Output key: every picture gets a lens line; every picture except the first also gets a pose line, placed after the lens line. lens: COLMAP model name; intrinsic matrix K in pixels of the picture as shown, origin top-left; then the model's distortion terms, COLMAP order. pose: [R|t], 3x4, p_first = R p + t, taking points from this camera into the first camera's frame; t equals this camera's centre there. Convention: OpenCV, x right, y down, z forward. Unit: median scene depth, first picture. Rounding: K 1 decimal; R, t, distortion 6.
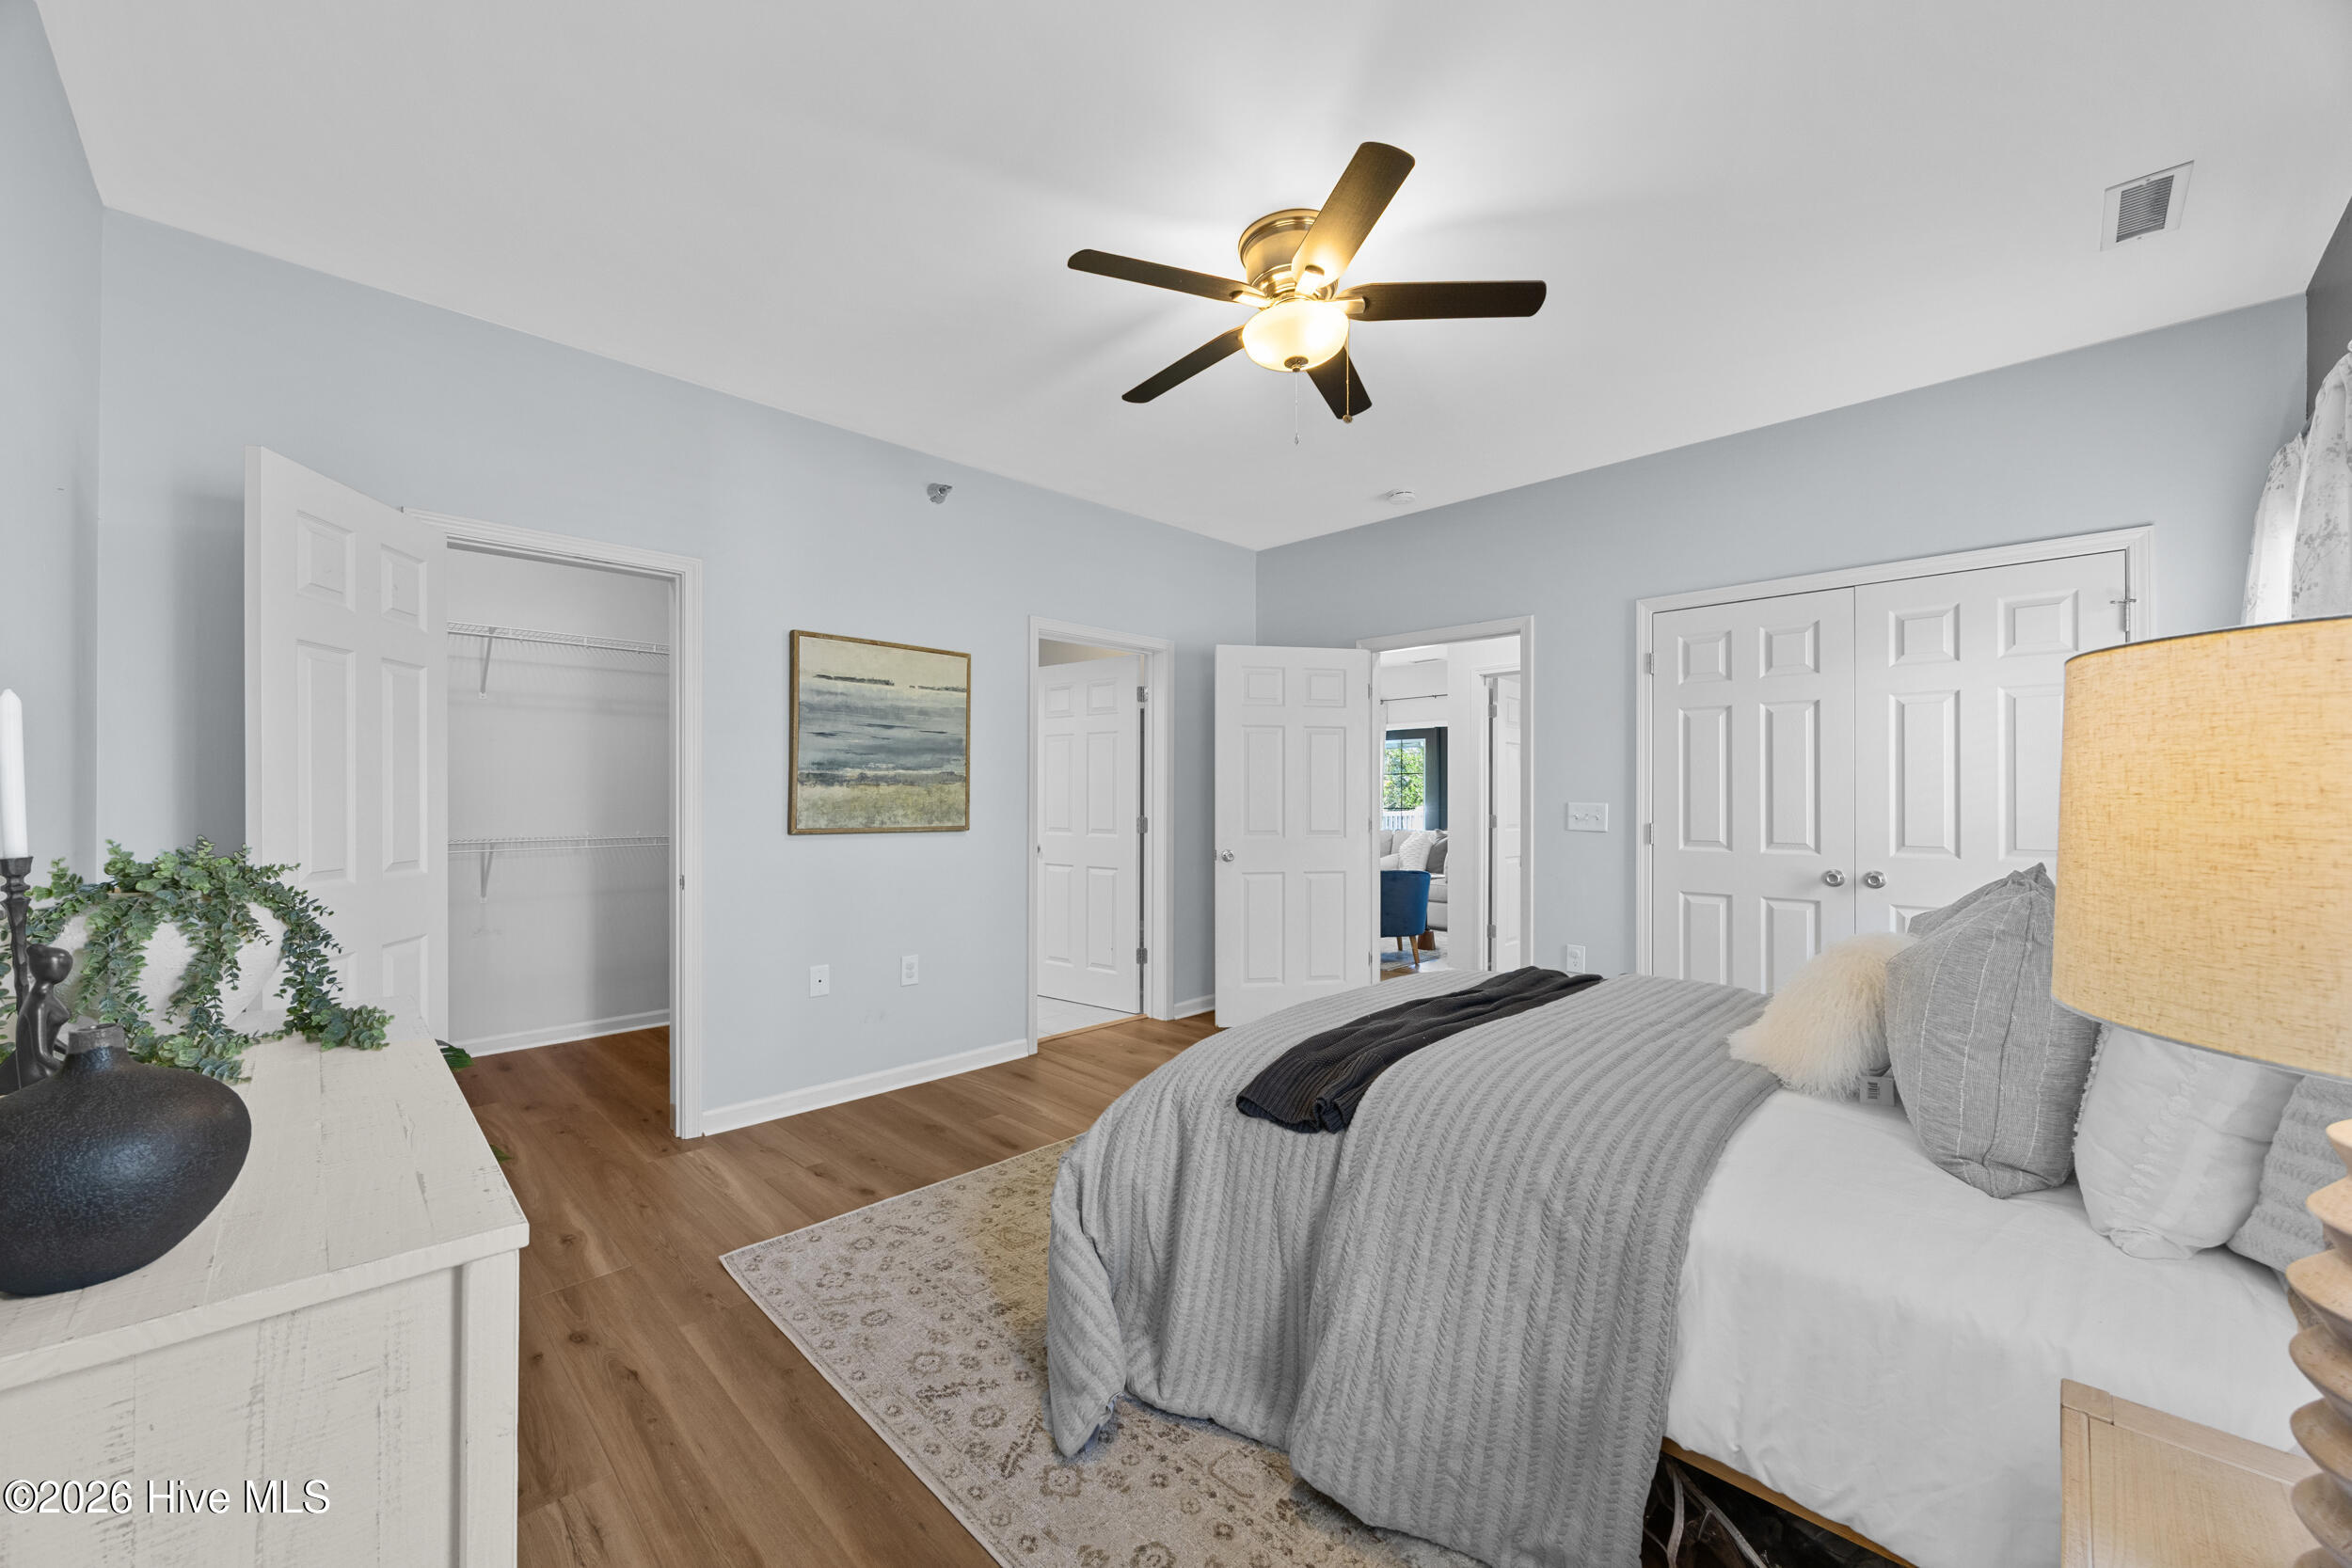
lens RADIAL K [[888.9, 0, 1165.1], [0, 888.9, 794.3], [0, 0, 1]] dist [-0.003593, 0.000041]
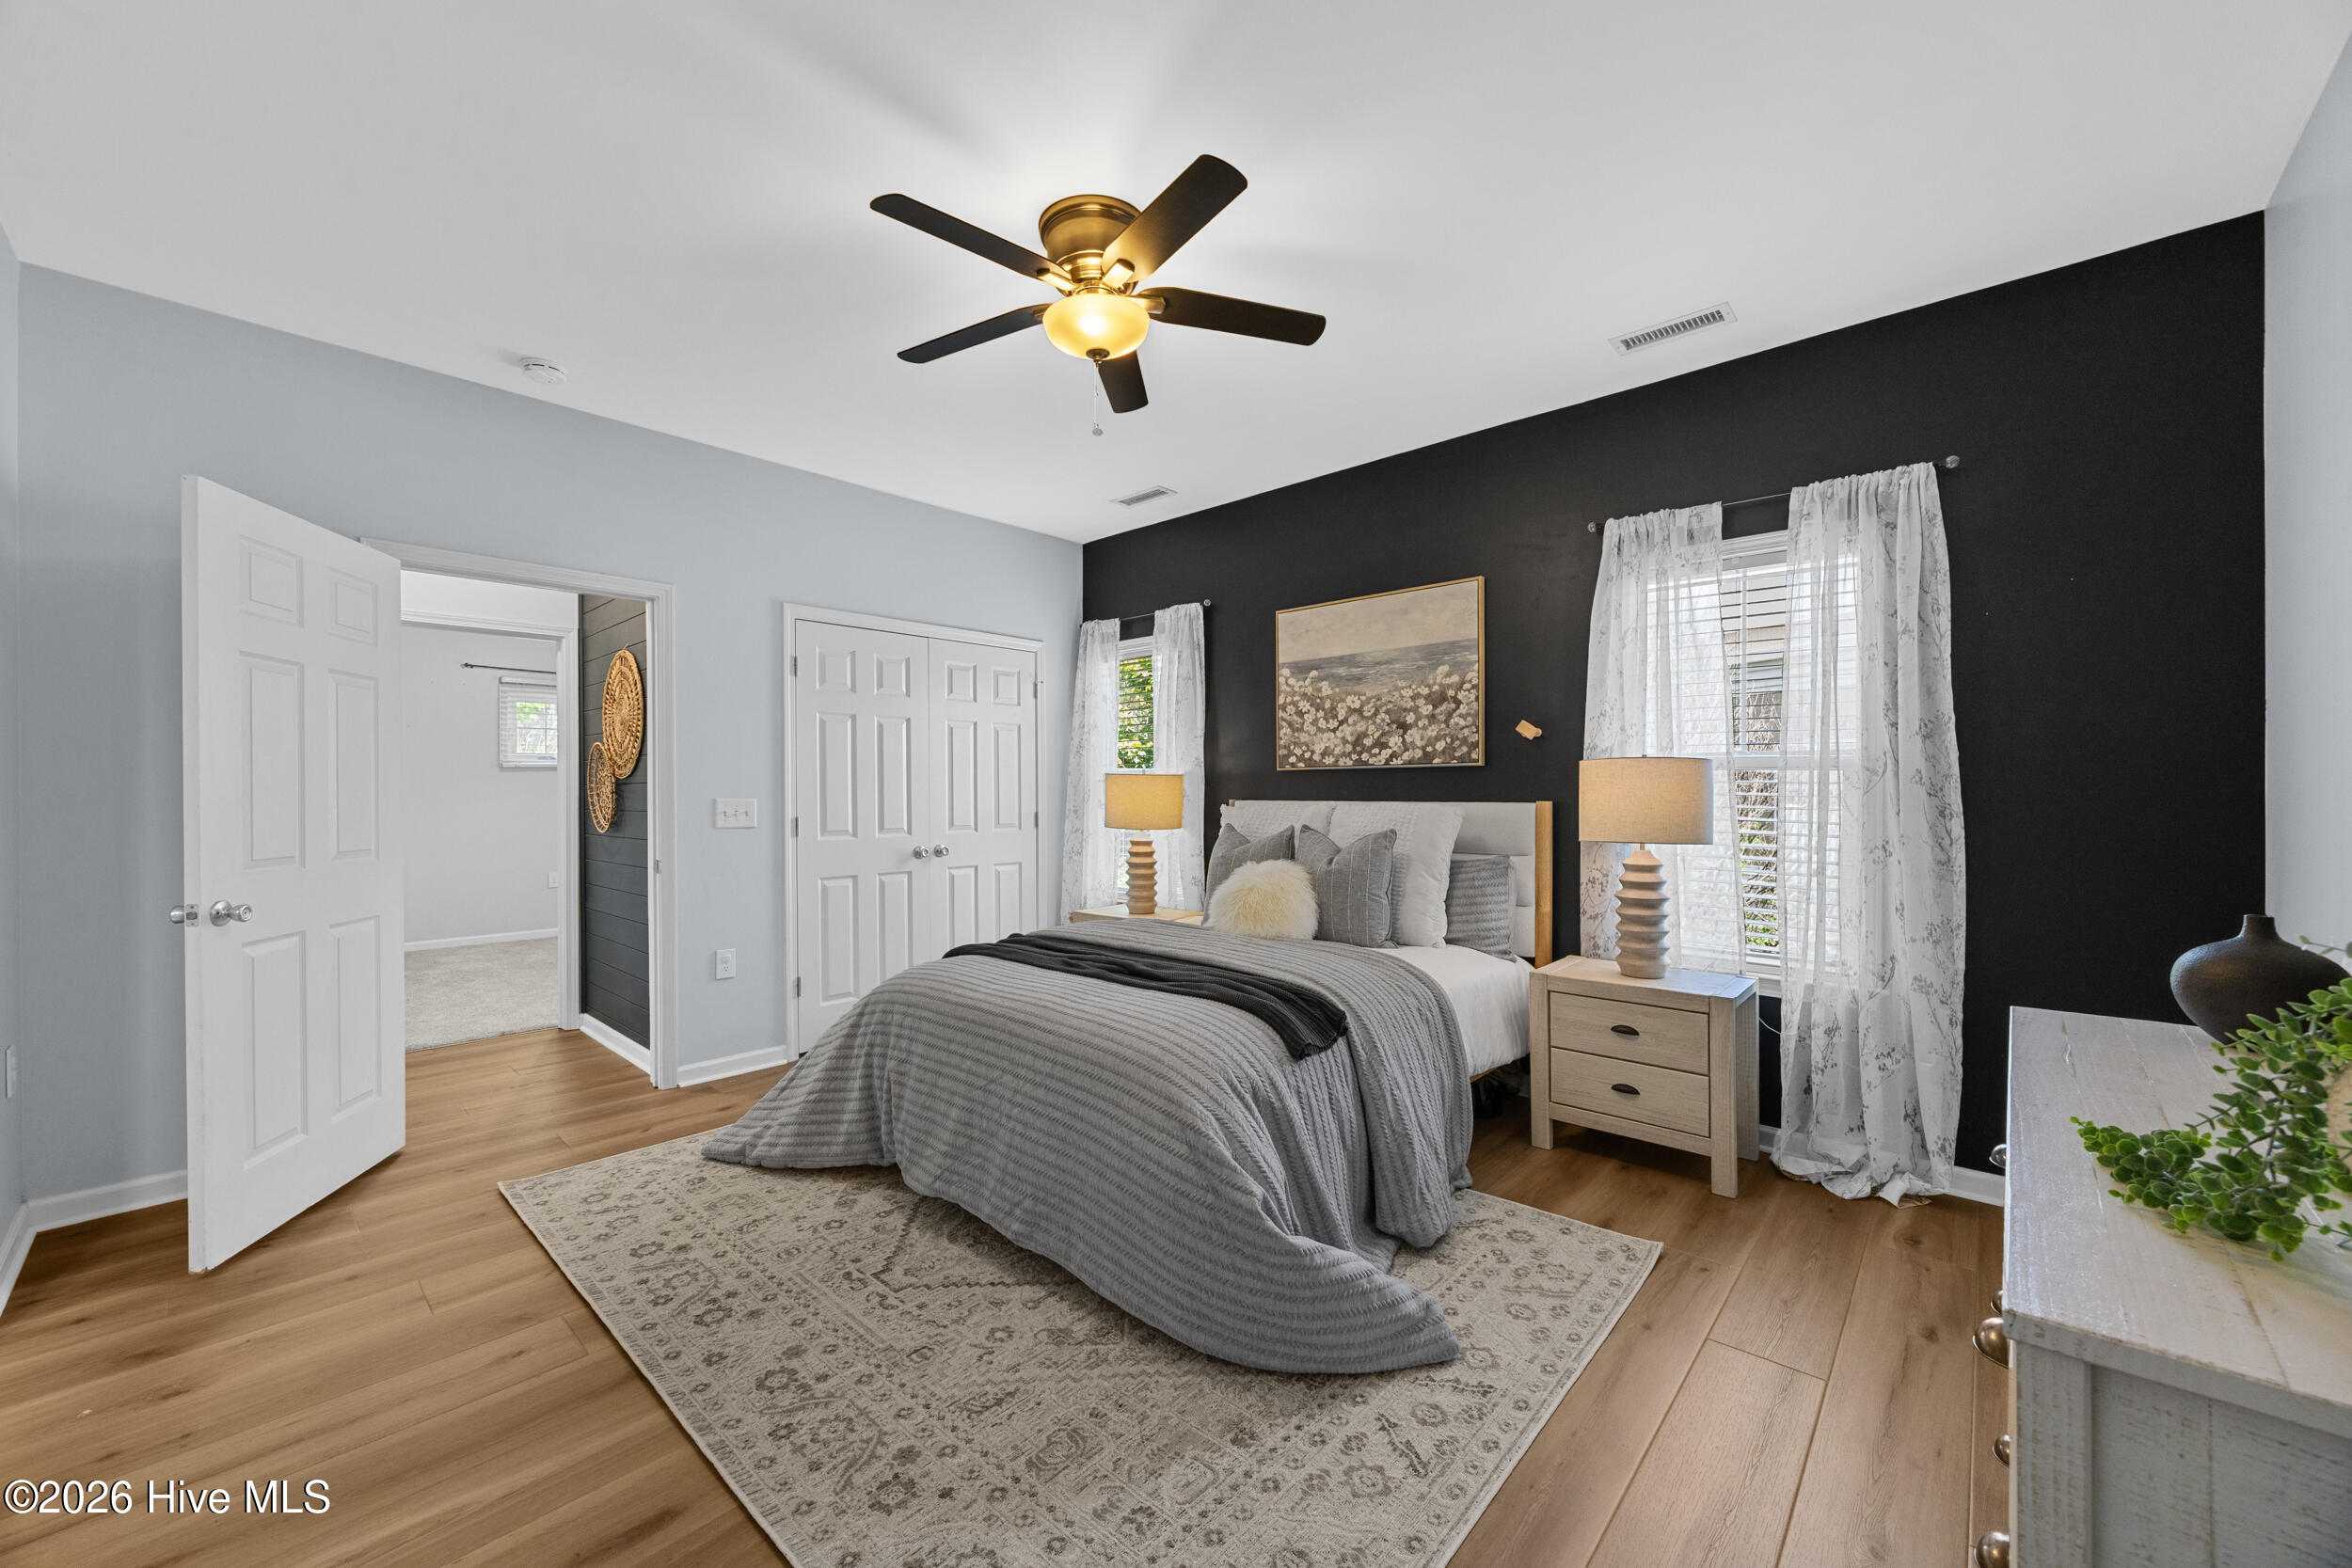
lens RADIAL K [[888.9, 0, 1165.1], [0, 888.9, 794.3], [0, 0, 1]] dist [-0.003593, 0.000041]
pose [[-0.037881, -0.003973, 0.999274, -0.595064], [0.000799, 0.999992, 0.004006, 0.001729], [-0.999282, 0.000950, -0.037878, 0.673401]]
